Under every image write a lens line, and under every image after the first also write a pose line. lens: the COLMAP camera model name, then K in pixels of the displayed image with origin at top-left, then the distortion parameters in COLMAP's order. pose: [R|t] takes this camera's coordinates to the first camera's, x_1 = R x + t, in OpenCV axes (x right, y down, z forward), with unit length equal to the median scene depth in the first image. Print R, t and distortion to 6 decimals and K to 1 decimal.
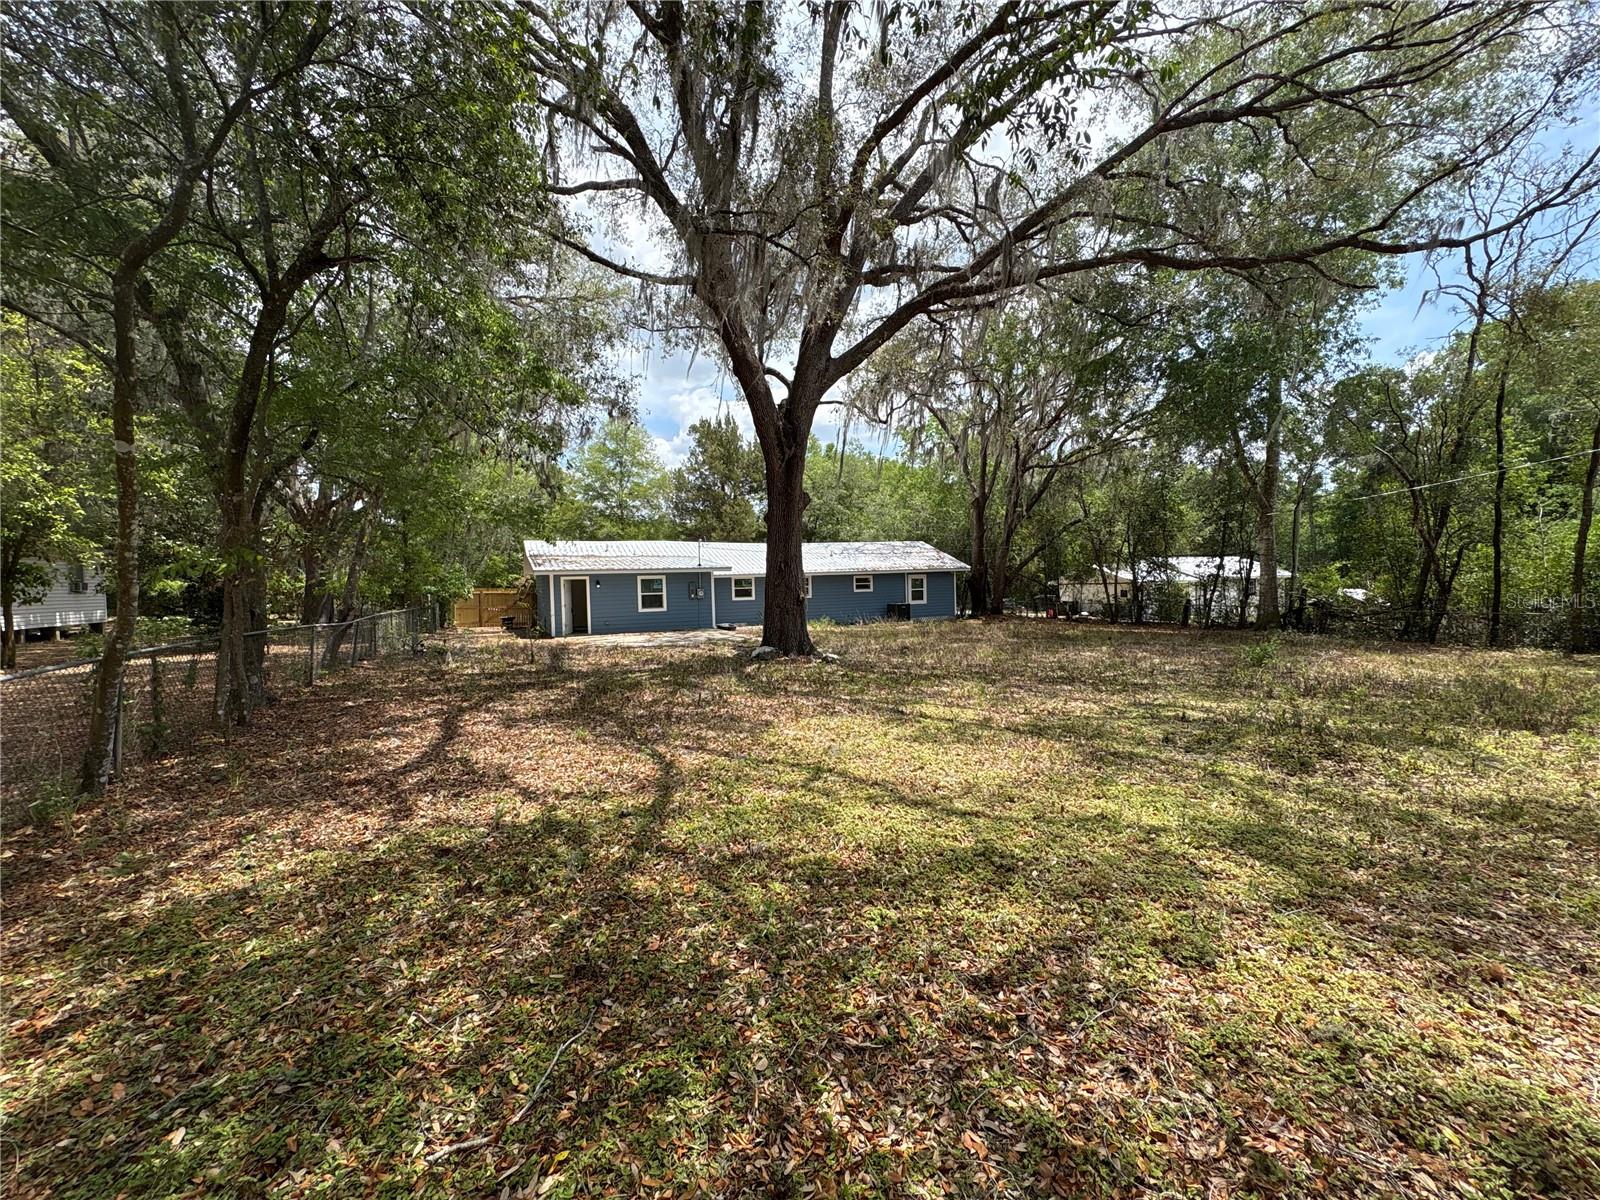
lens RADIAL K [[640.7, 0, 801.4], [0, 640.7, 600.0], [0, 0, 1]] dist [-0.000694, -0.000019]
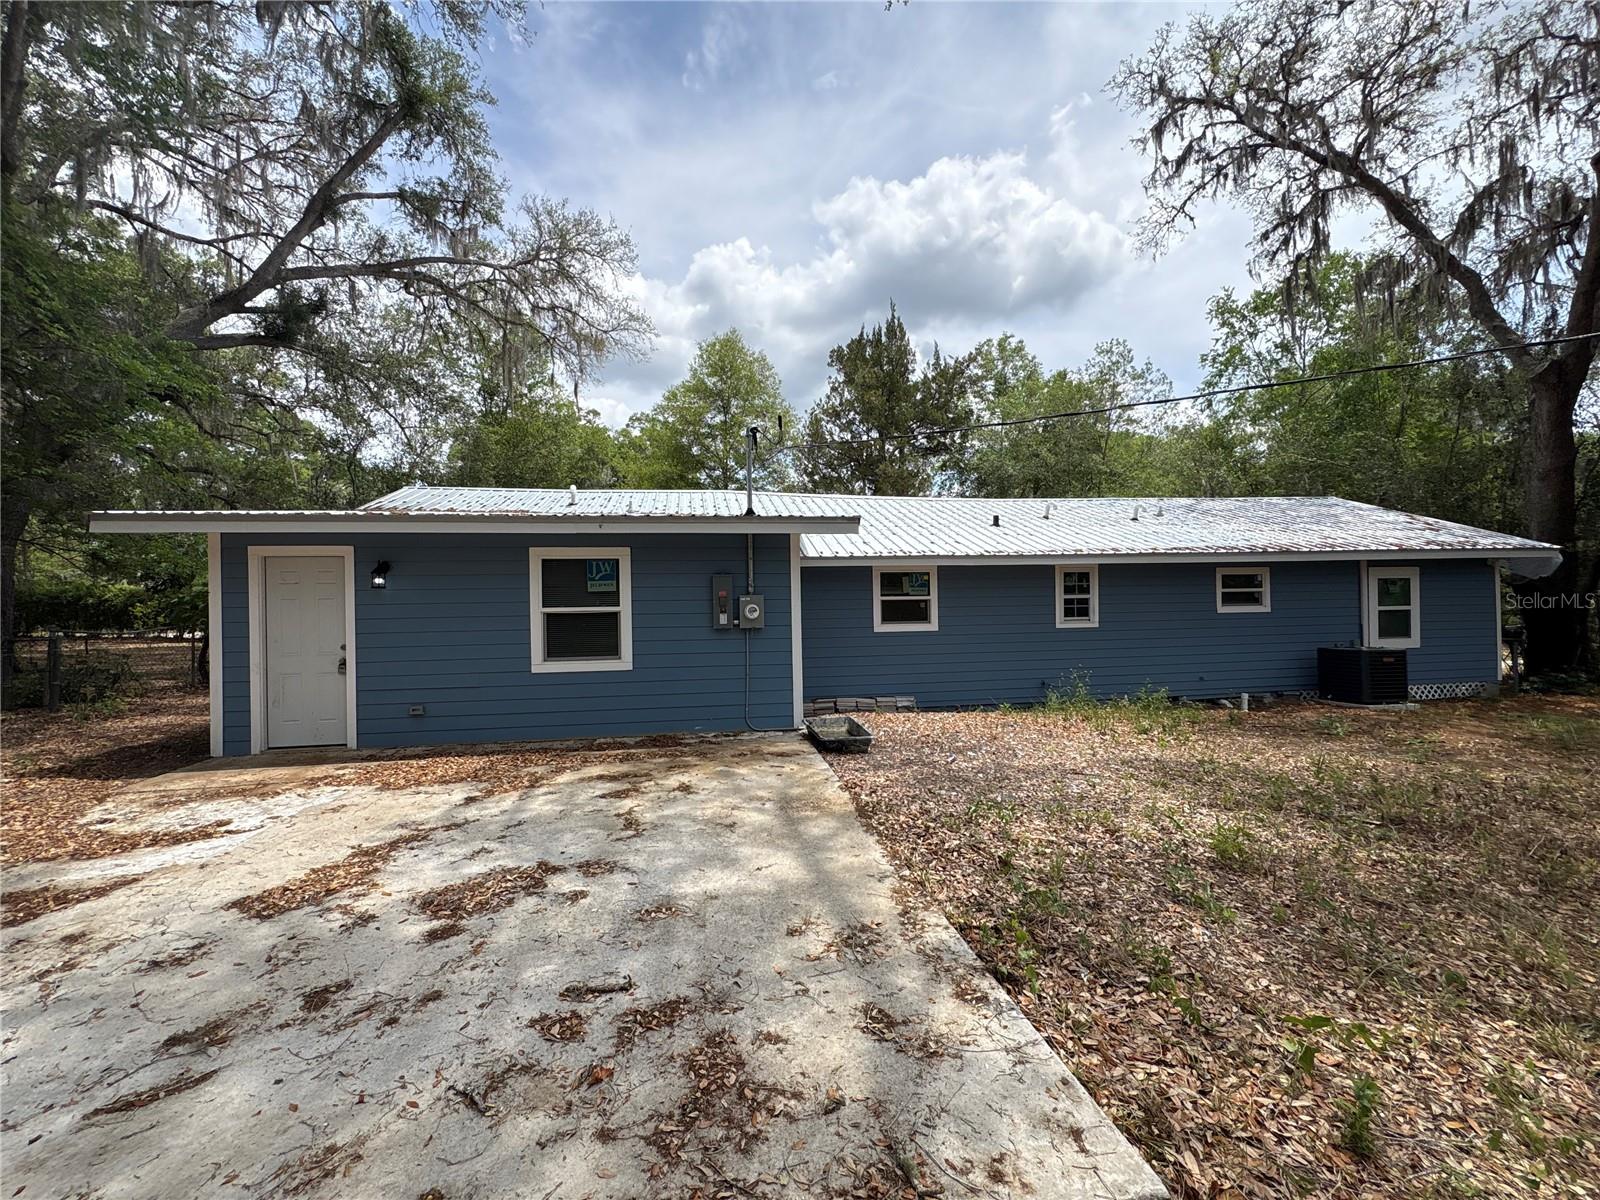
lens RADIAL K [[640.7, 0, 802.9], [0, 640.7, 600.7], [0, 0, 1]] dist [-0.000694, -0.000019]
pose [[0.963656, 0.007283, -0.267047, -0.048830], [-0.014863, 0.999542, -0.026372, -0.006331], [0.266733, 0.029383, 0.963322, 0.621772]]
